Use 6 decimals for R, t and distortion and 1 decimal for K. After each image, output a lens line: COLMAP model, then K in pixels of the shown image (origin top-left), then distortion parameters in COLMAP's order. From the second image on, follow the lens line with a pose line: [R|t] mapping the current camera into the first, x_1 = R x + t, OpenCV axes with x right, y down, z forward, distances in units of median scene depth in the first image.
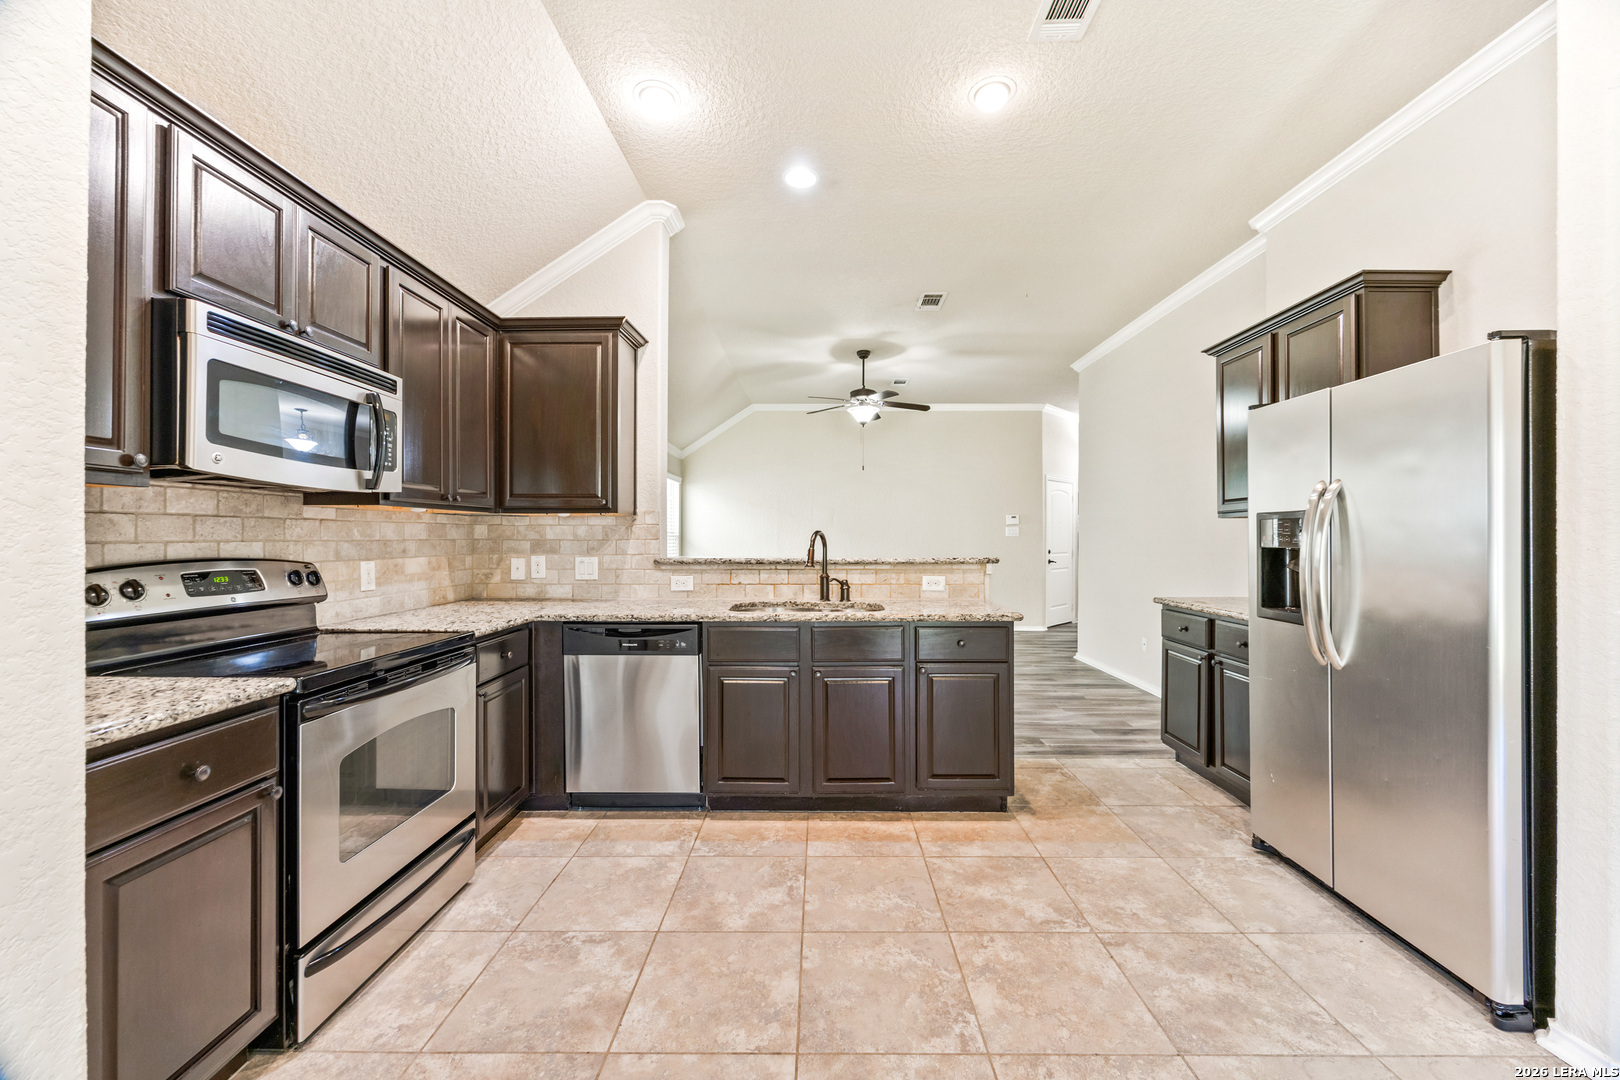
lens RADIAL K [[628.4, 0, 816.3], [0, 628.4, 535.1], [0, 0, 1]] dist [0.002541, -0.001248]
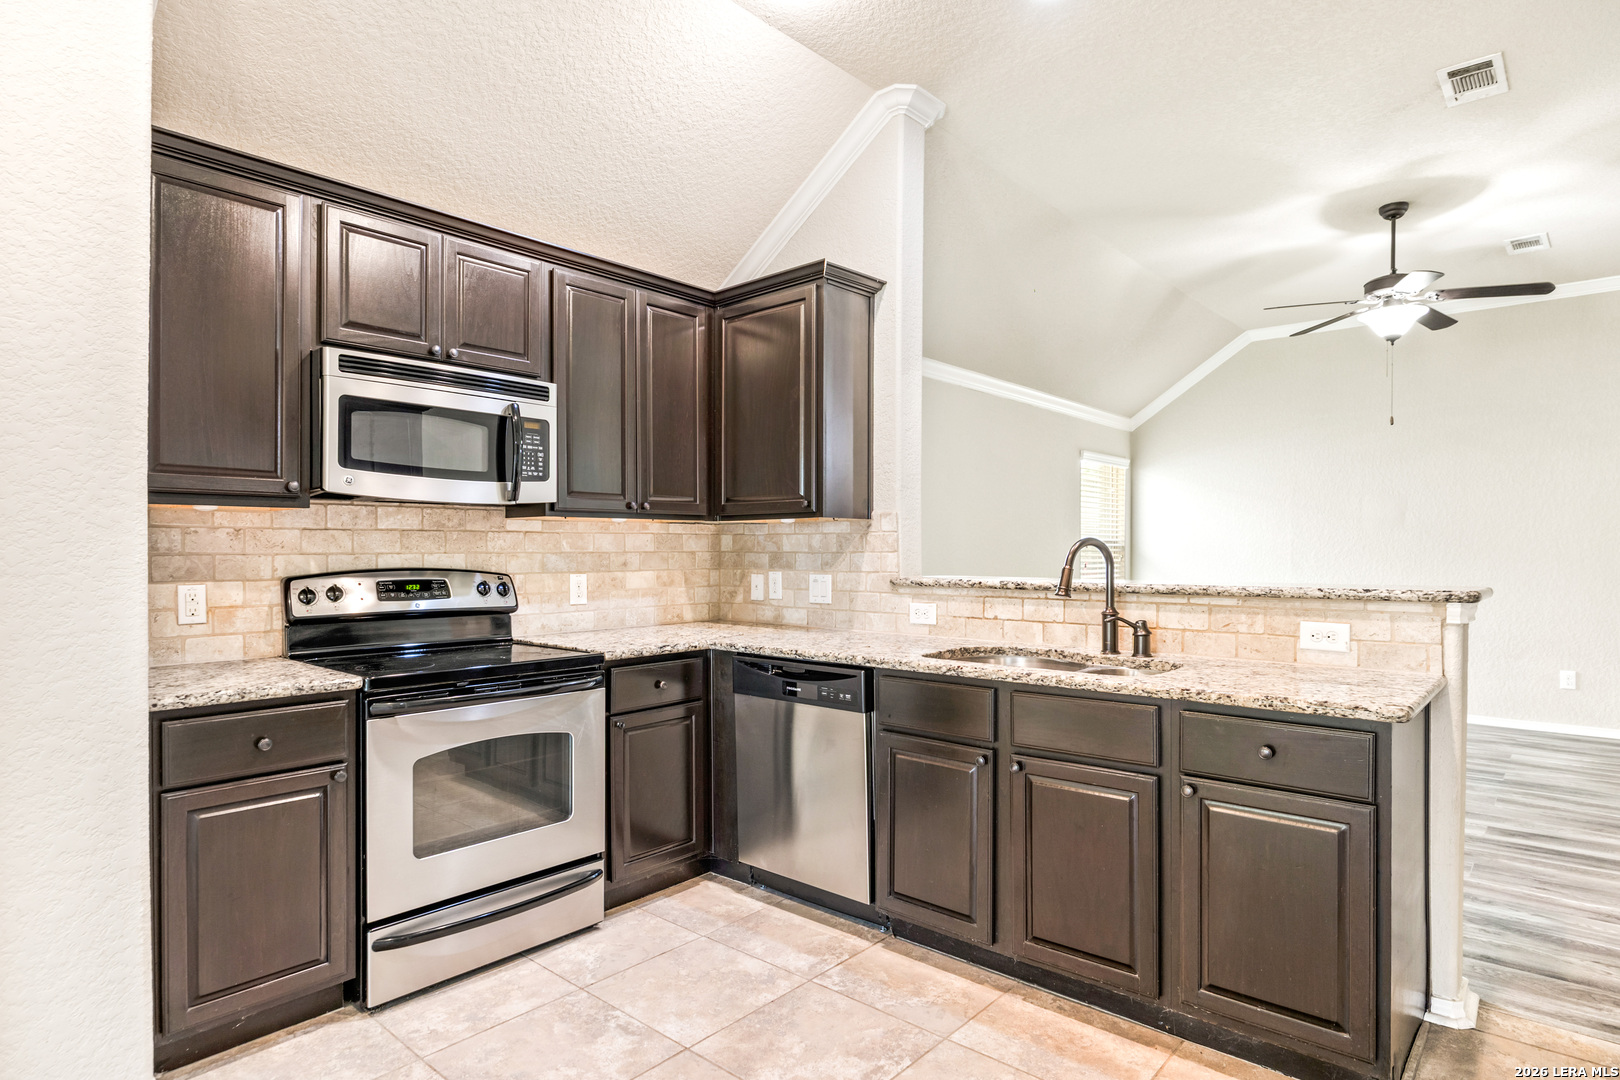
lens RADIAL K [[889.2, 0, 797.8], [0, 889.2, 551.8], [0, 0, 1]] dist [-0.006105, -0.002416]
pose [[0.748845, 0.001210, -0.662744, 0.367084], [0.003040, 0.999982, 0.005261, 0.000954], [0.662738, -0.005954, 0.748828, 0.163208]]
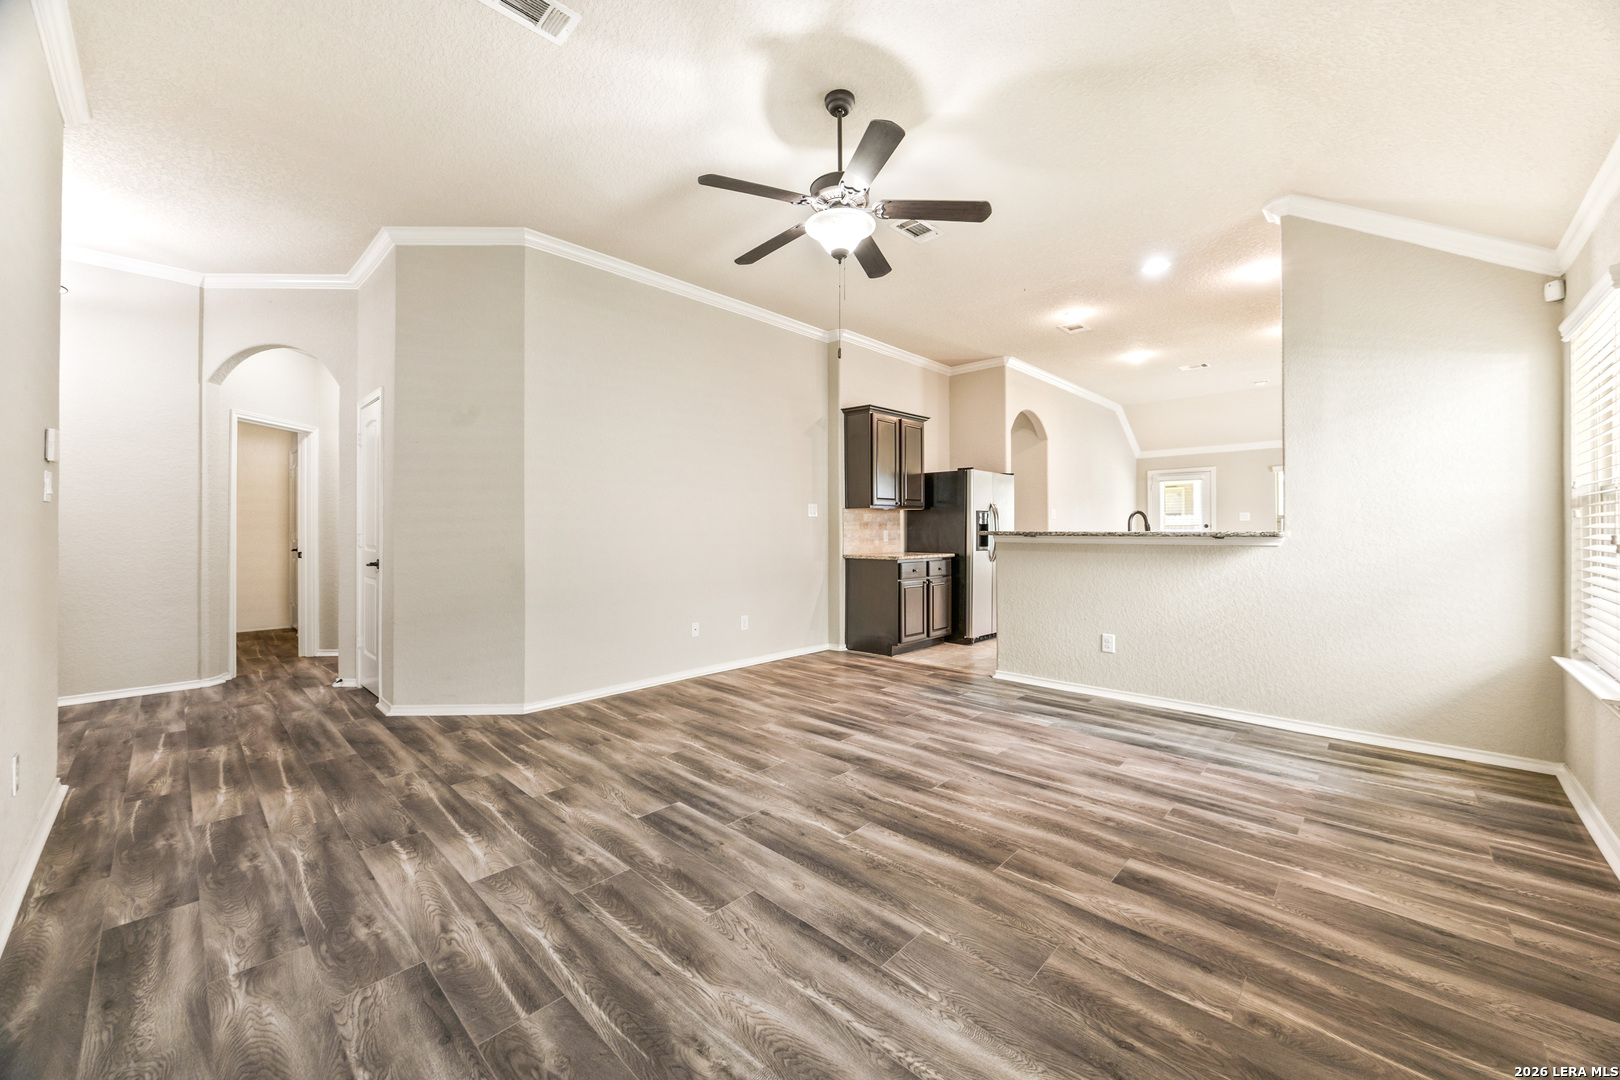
lens RADIAL K [[604.5, 0, 805.6], [0, 604.5, 528.1], [0, 0, 1]] dist [-0.005724, 0.001602]
pose [[-0.719606, 0.005606, 0.694360, -0.394766], [0.000302, 0.999970, -0.007760, 0.041344], [-0.694382, -0.005374, -0.719586, 2.491001]]
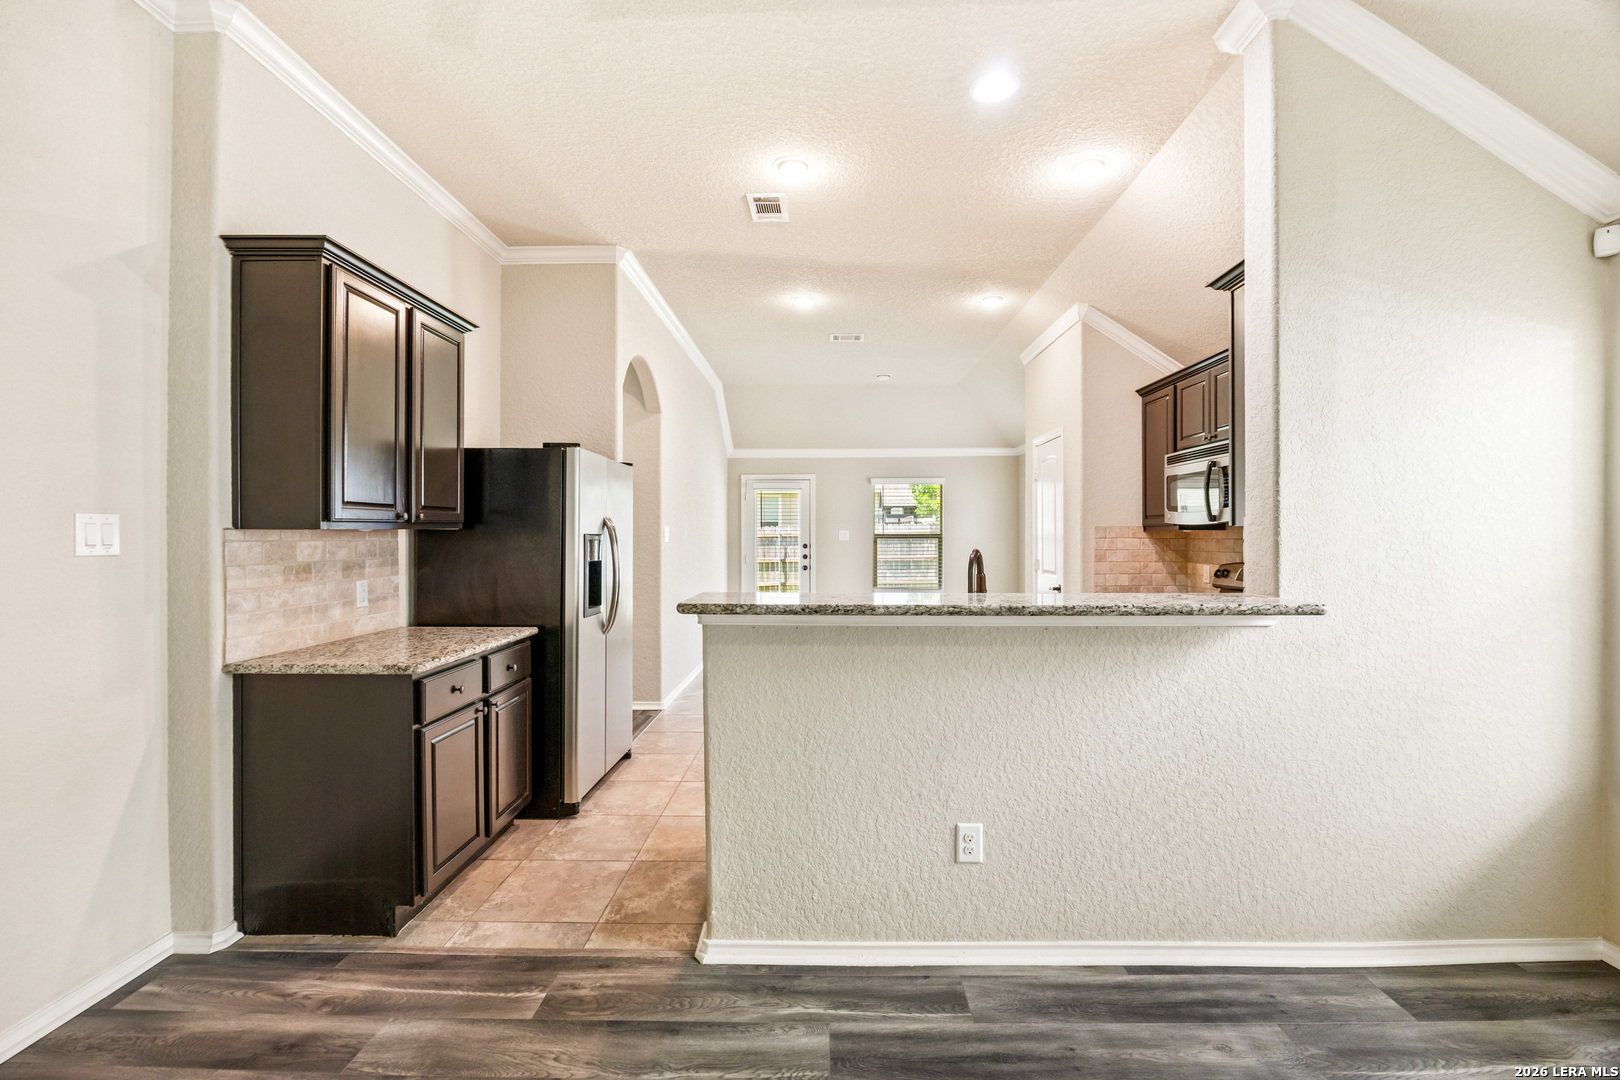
lens RADIAL K [[688.8, 0, 816.7], [0, 688.8, 534.5], [0, 0, 1]] dist [-0.017108, -0.000769]
pose [[-0.999954, 0.001702, 0.009395, 0.177421], [0.001620, 0.999960, -0.008751, -0.017279], [-0.009410, -0.008736, -0.999918, 1.788832]]
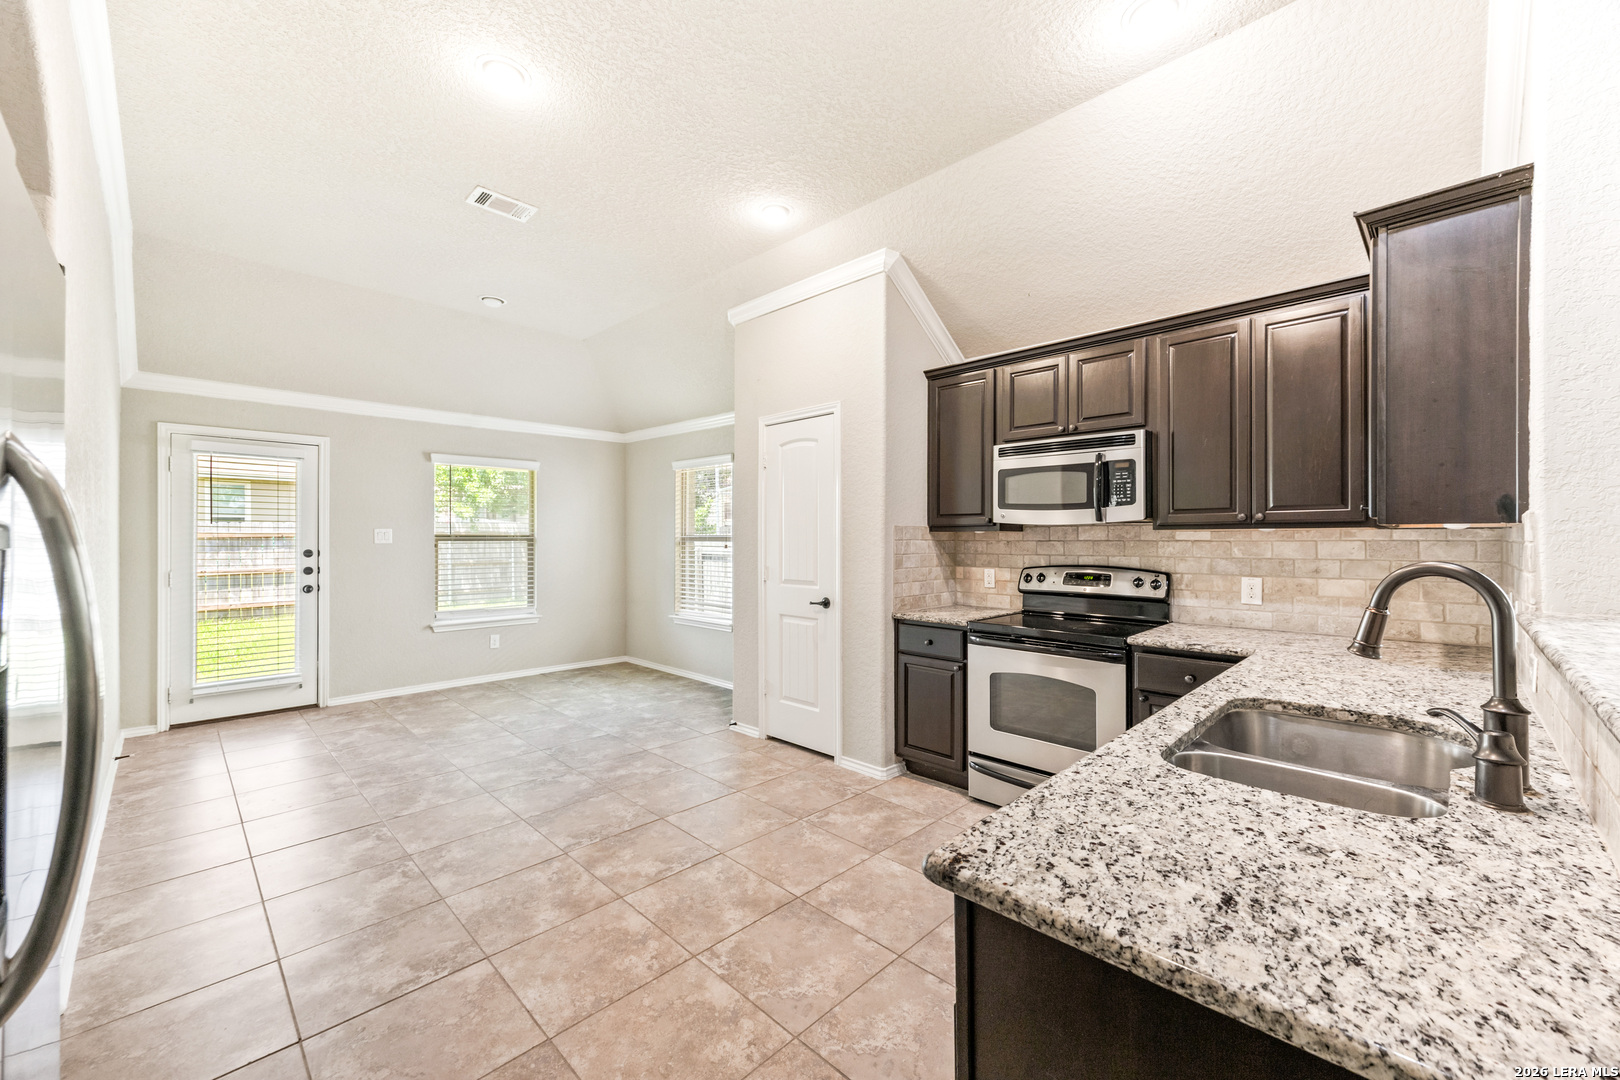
lens RADIAL K [[628.4, 0, 815.7], [0, 628.4, 540.8], [0, 0, 1]] dist [0.002541, -0.001248]
pose [[-0.696932, 0.003409, -0.717129, 0.493664], [0.004452, 0.999990, 0.000427, -0.021346], [0.717123, -0.002895, -0.696940, 1.000918]]
